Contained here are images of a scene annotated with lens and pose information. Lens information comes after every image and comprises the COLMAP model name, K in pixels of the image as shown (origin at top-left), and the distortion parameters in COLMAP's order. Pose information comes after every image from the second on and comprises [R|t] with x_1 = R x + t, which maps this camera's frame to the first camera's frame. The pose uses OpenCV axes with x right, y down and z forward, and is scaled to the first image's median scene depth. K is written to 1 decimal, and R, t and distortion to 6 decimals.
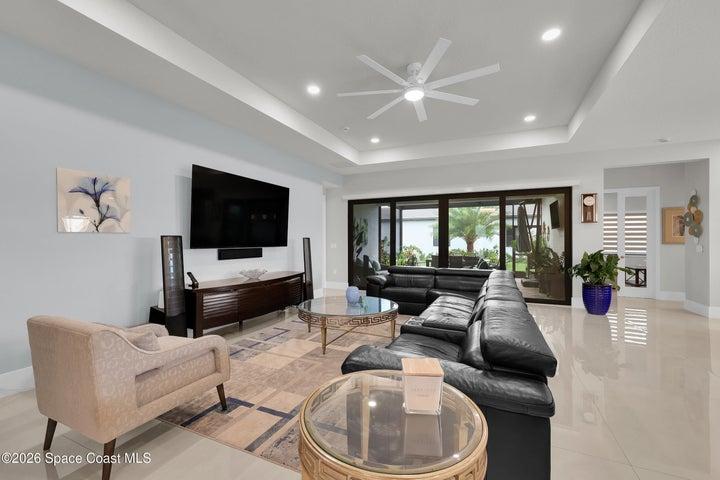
lens RADIAL K [[293.8, 0, 365.3], [0, 293.8, 239.8], [0, 0, 1]] dist [0.000463, -0.000857]
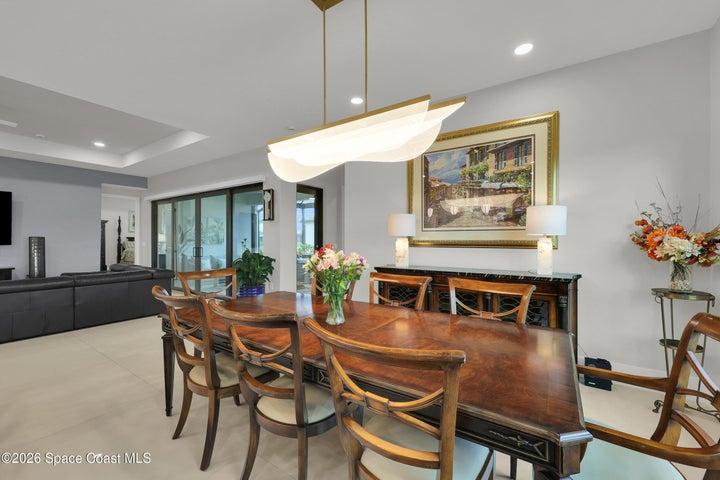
lens RADIAL K [[293.8, 0, 365.0], [0, 293.8, 241.3], [0, 0, 1]] dist [0.000463, -0.000857]
pose [[0.986812, 0.000012, -0.161869, 1.170251], [0.001586, 0.999951, 0.009739, 0.001226], [0.161861, -0.009867, 0.986764, 0.111903]]
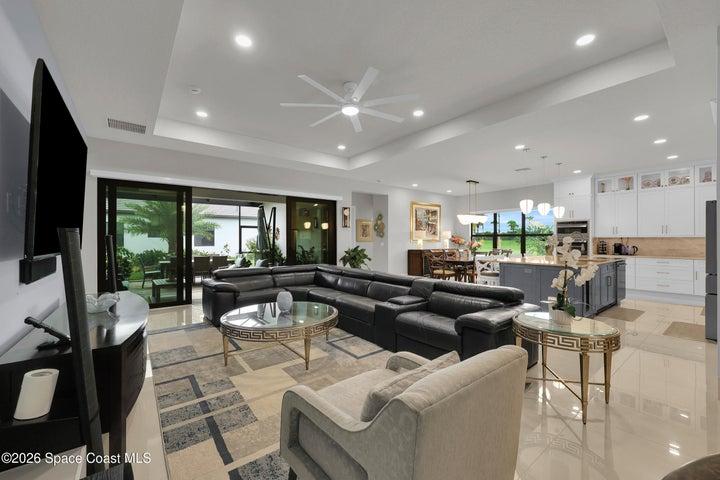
lens RADIAL K [[293.8, 0, 358.5], [0, 293.8, 240.2], [0, 0, 1]] dist [0.000463, -0.000857]
pose [[0.463866, -0.002804, 0.885901, -0.483906], [0.000889, 0.999996, 0.002699, 0.001288], [-0.885905, -0.000464, 0.463867, 0.261519]]
